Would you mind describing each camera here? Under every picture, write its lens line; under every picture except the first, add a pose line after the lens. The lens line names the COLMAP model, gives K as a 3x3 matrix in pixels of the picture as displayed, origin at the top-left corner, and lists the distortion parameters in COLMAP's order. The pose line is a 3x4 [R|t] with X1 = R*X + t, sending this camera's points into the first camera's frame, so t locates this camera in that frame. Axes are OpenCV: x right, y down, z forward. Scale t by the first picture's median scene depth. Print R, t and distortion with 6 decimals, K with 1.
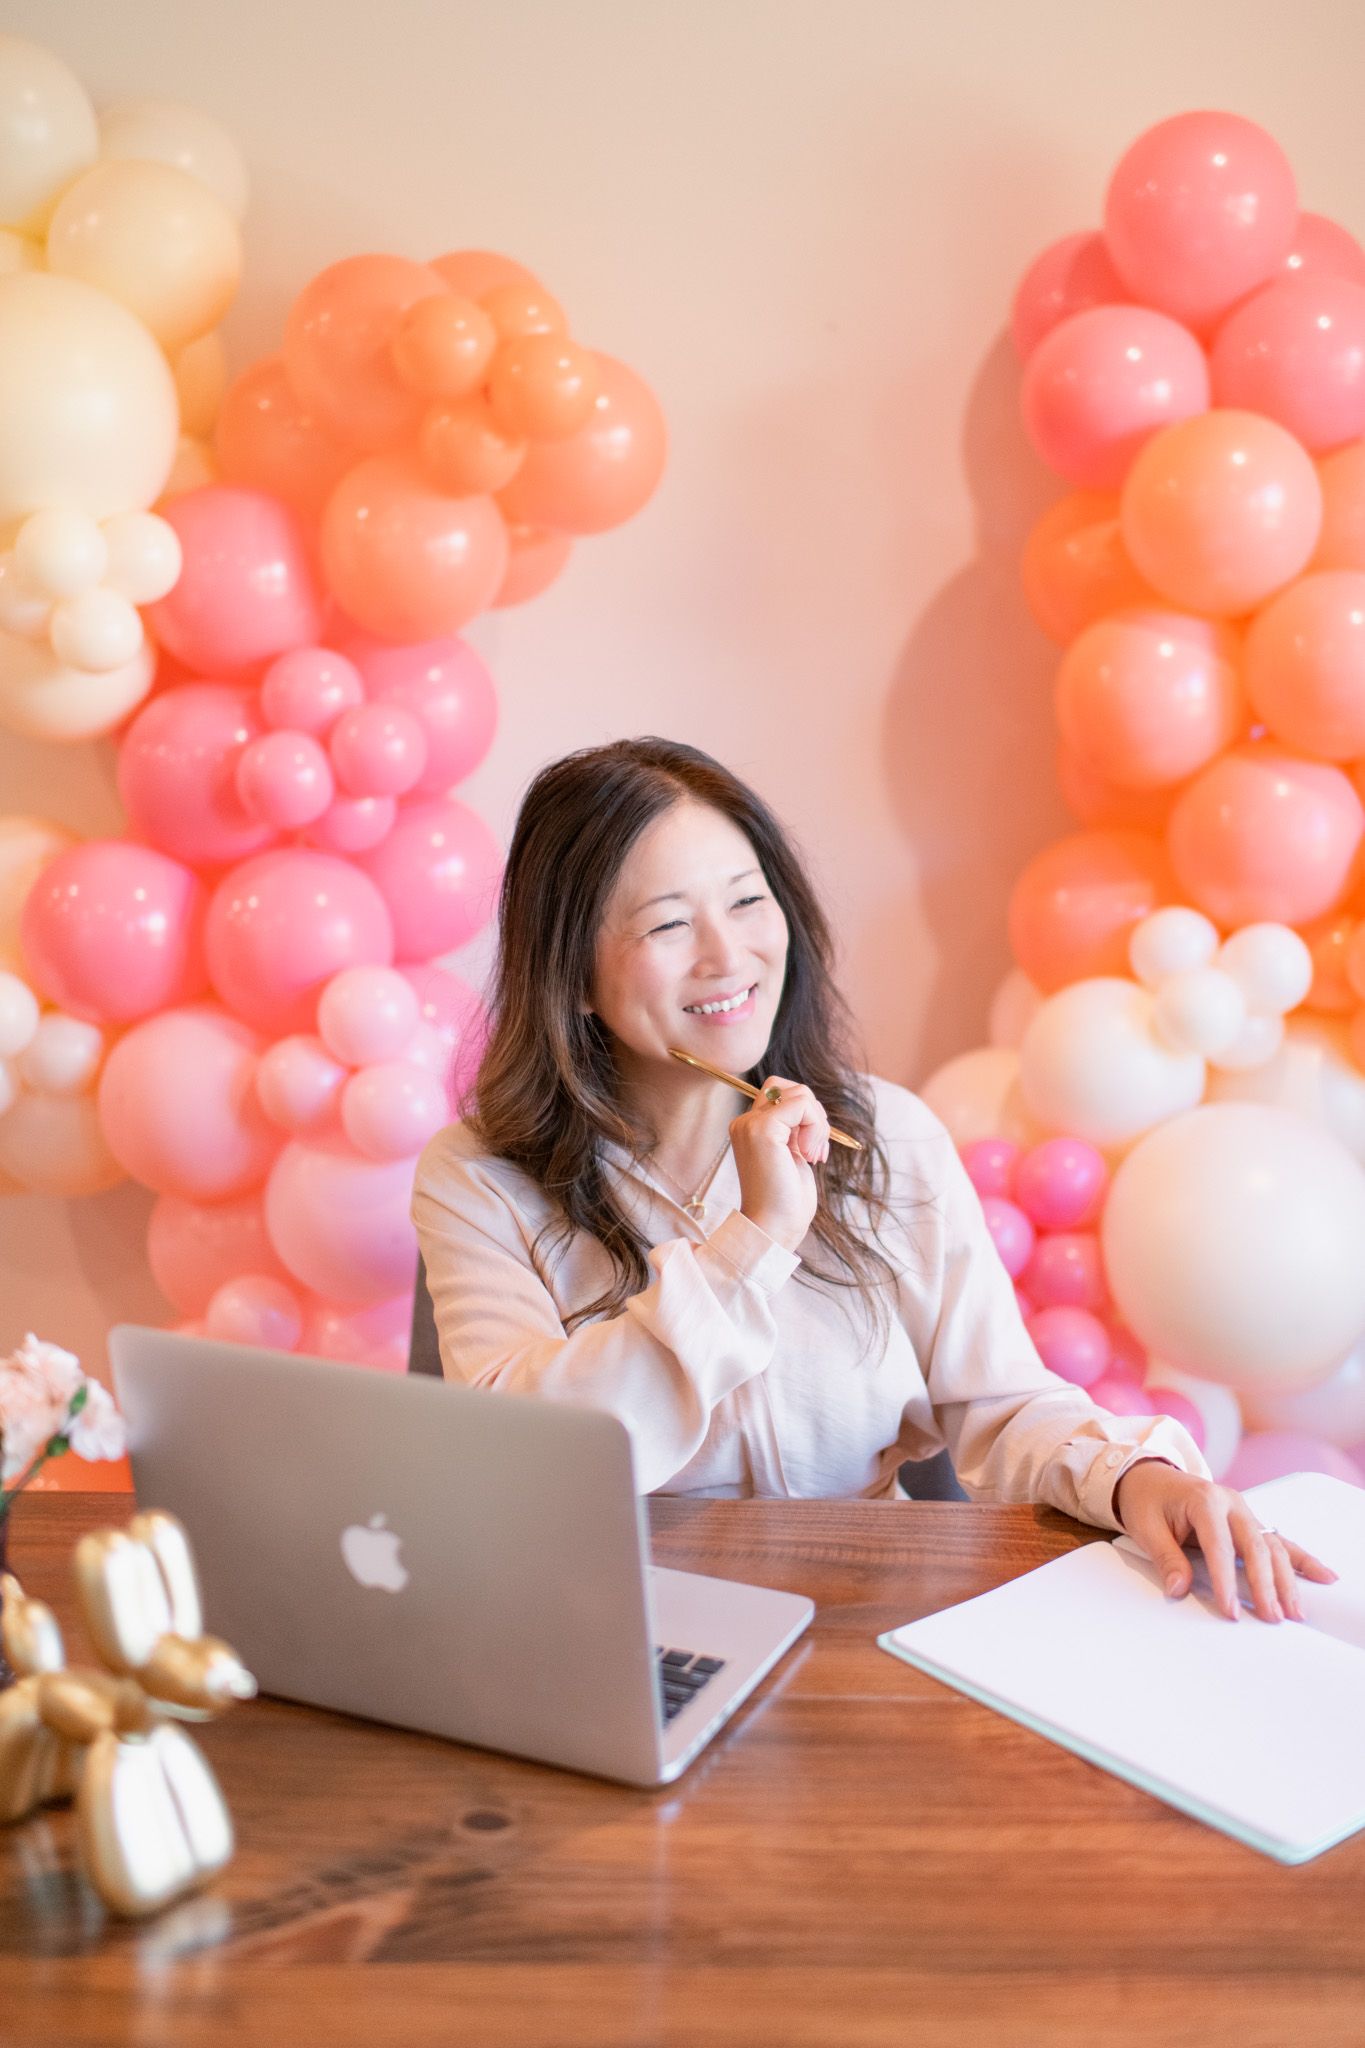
lens RADIAL K [[2388.7, 0, 696.4], [0, 2388.7, 1027.7], [0, 0, 1]] dist [-0.001275, 0.000000]
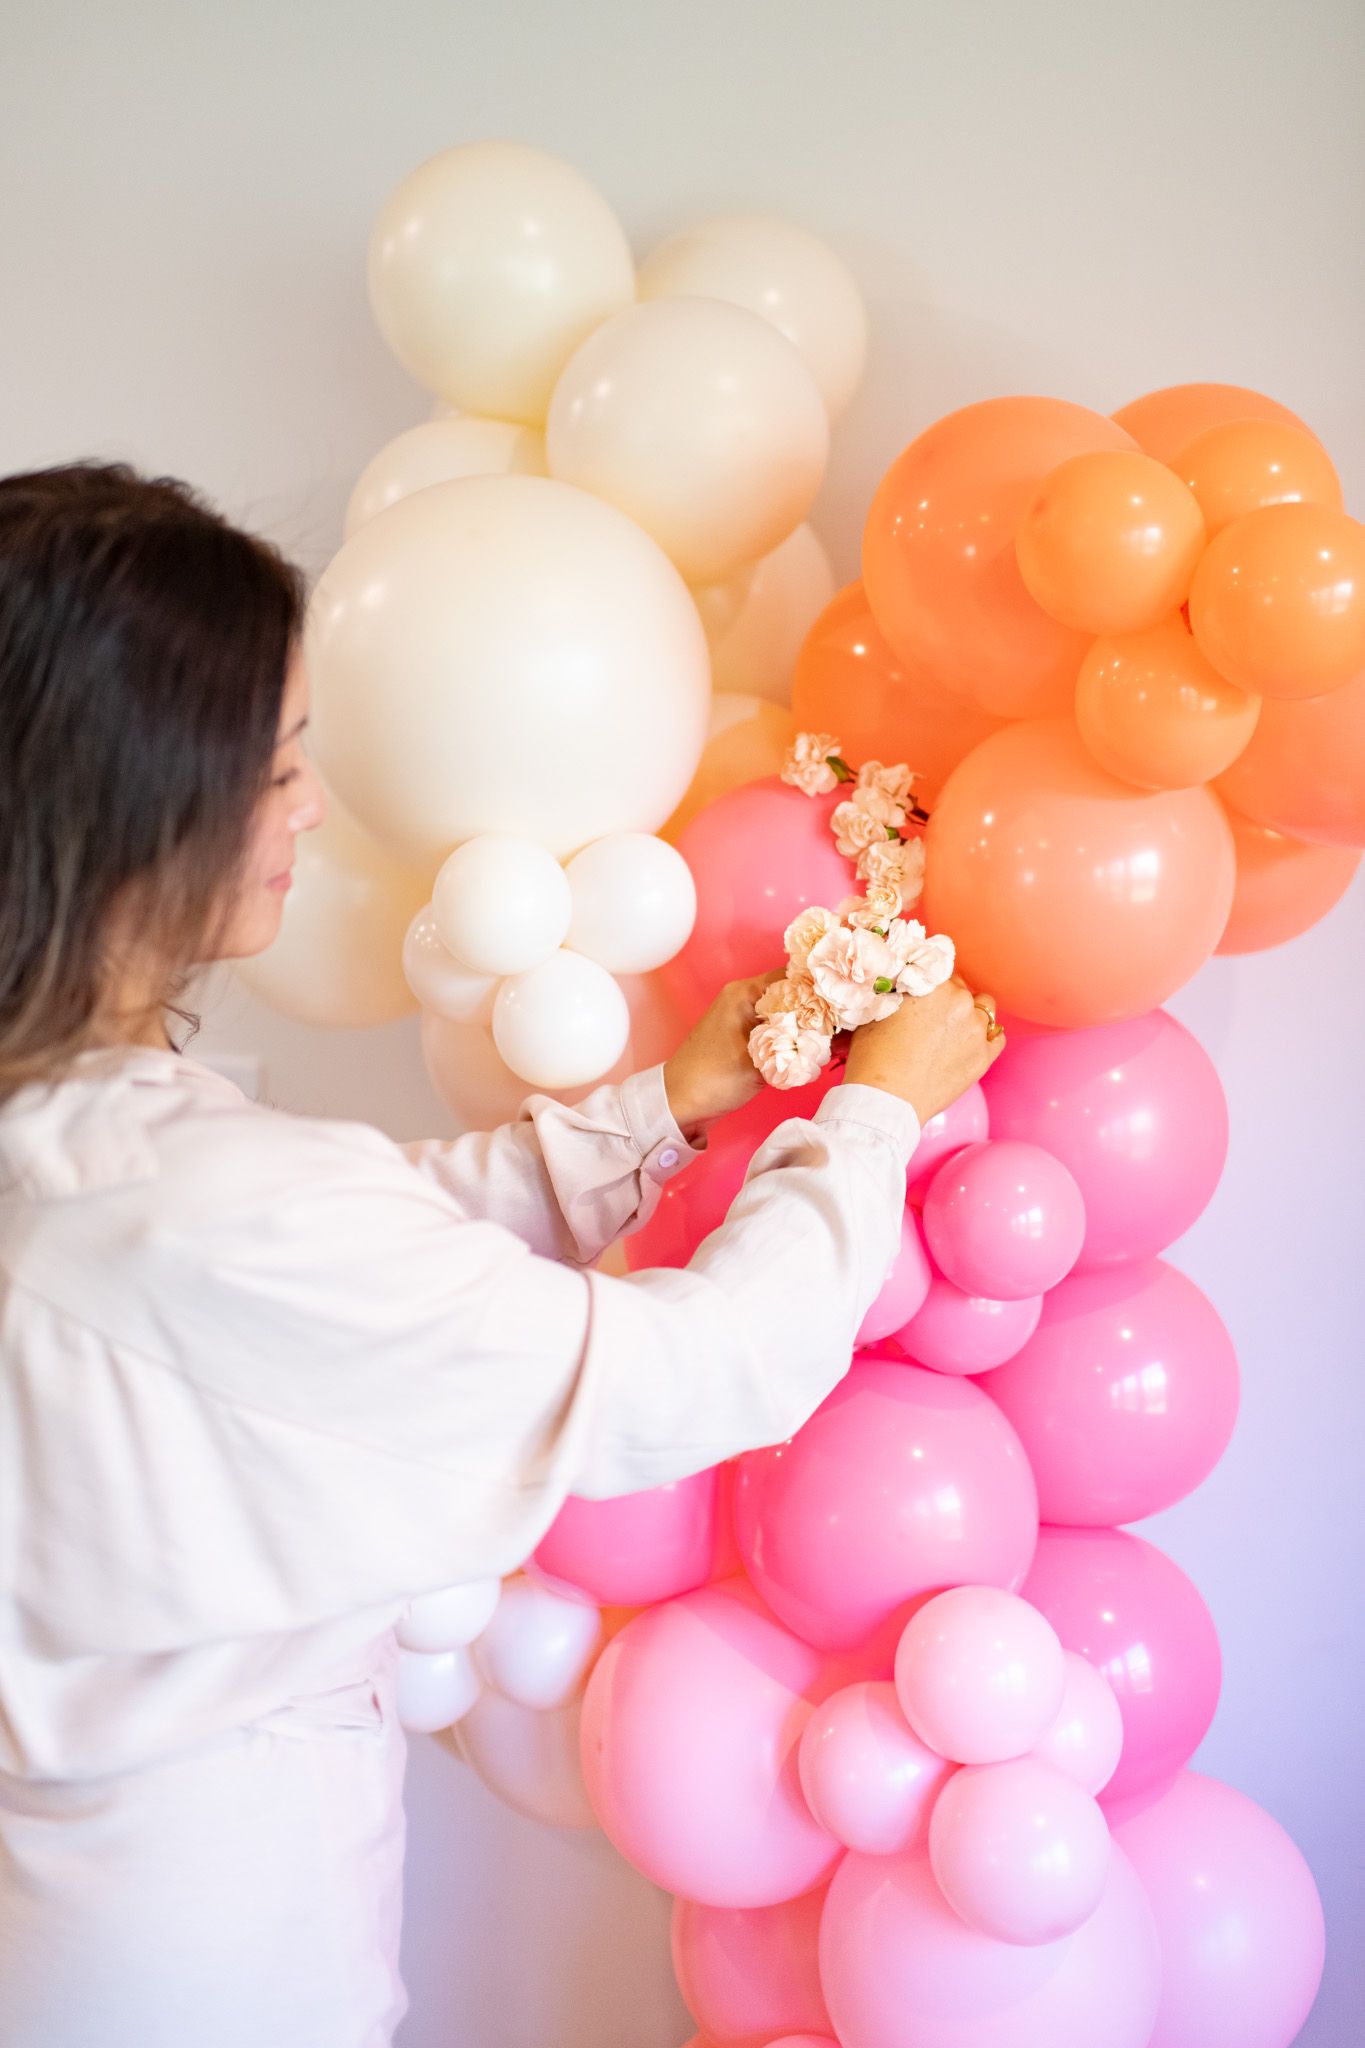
lens RADIAL K [[2388.7, 0, 695.8], [0, 2388.7, 1018.7], [0, 0, 1]] dist [-0.001275, 0.000000]
pose [[0.942556, -0.003309, -0.334031, -0.008191], [-0.024996, 0.996449, -0.080402, -0.114737], [0.333111, 0.084133, 0.939127, 0.411005]]
